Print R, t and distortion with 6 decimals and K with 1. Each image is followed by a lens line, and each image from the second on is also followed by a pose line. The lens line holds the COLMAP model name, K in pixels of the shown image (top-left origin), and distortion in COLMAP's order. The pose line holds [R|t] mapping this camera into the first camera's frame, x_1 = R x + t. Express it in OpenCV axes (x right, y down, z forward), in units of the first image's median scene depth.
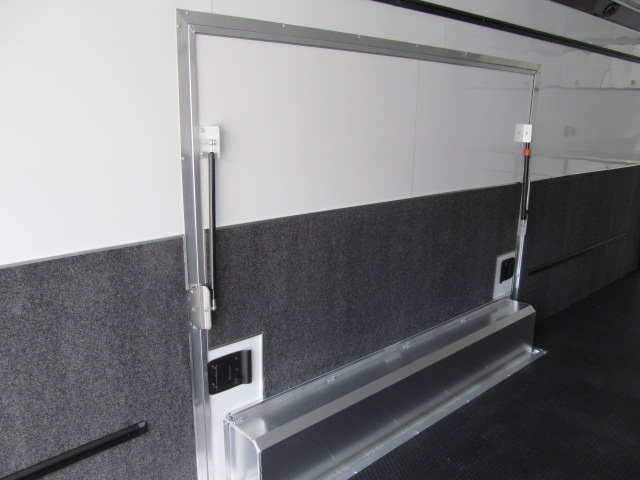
lens RADIAL K [[542.2, 0, 310.2], [0, 542.2, 234.3], [0, 0, 1]] dist [-0.034855, 0.019303]
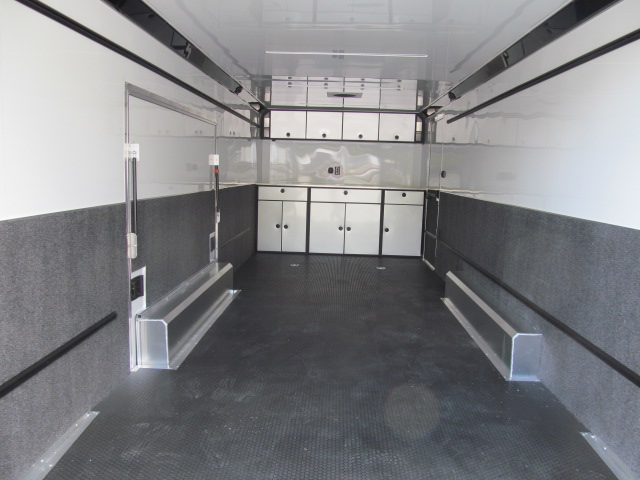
lens RADIAL K [[542.2, 0, 310.2], [0, 542.2, 234.3], [0, 0, 1]] dist [-0.034855, 0.019303]
pose [[0.718008, -0.076774, 0.691788, -0.642705], [0.136710, 0.990094, -0.032012, 0.152006], [-0.682477, 0.117559, 0.721391, -0.430704]]
